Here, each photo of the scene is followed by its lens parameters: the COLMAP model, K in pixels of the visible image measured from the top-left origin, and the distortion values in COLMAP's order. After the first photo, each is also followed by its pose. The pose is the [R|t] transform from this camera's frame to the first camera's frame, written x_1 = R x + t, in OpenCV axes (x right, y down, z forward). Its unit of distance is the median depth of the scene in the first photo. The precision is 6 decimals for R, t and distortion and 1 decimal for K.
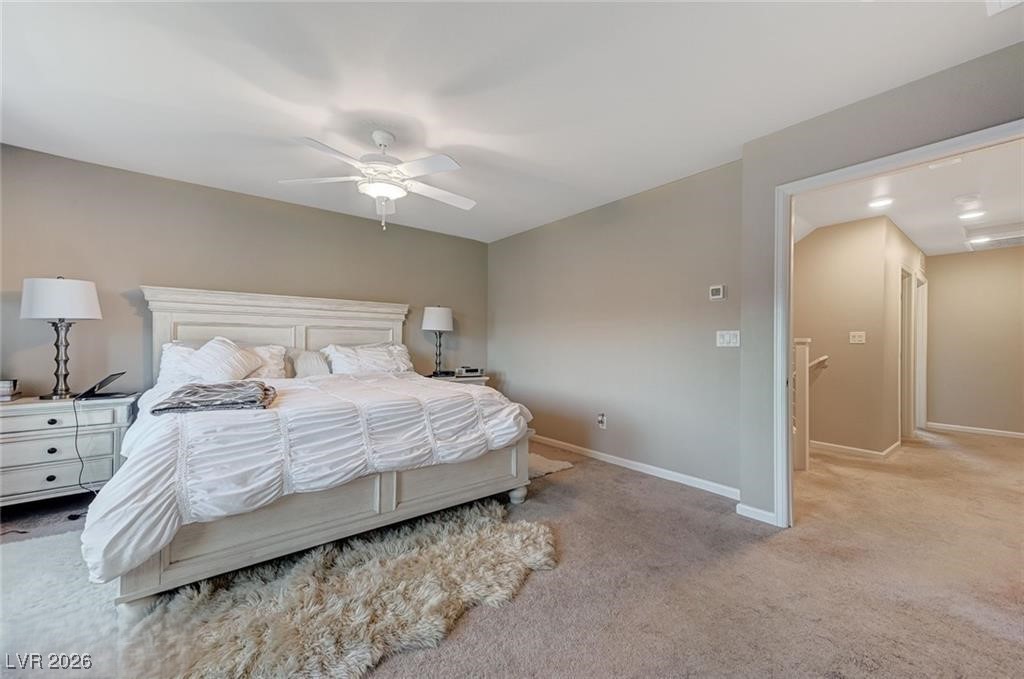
lens RADIAL K [[397.2, 0, 525.3], [0, 397.2, 340.6], [0, 0, 1]] dist [0.002370, 0.000308]
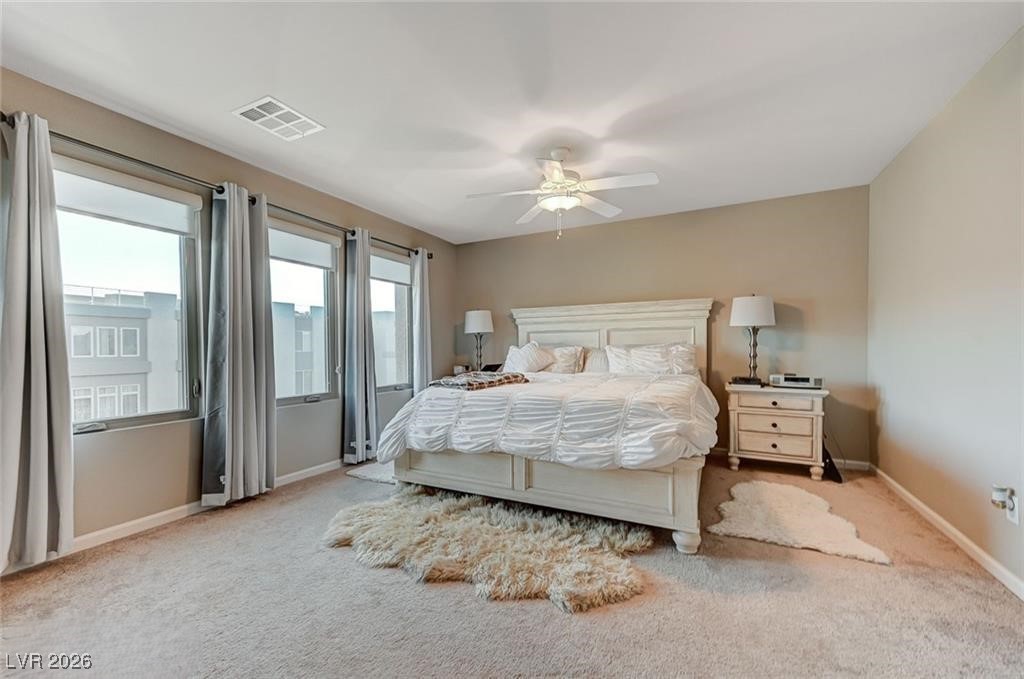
lens RADIAL K [[412.8, 0, 516.6], [0, 412.8, 350.8], [0, 0, 1]] dist [0.016706, 0.000217]
pose [[0.405156, 0.000911, -0.914247, 0.611681], [0.020634, 0.999736, 0.010140, 0.010260], [0.914015, -0.022973, 0.405030, 0.417978]]
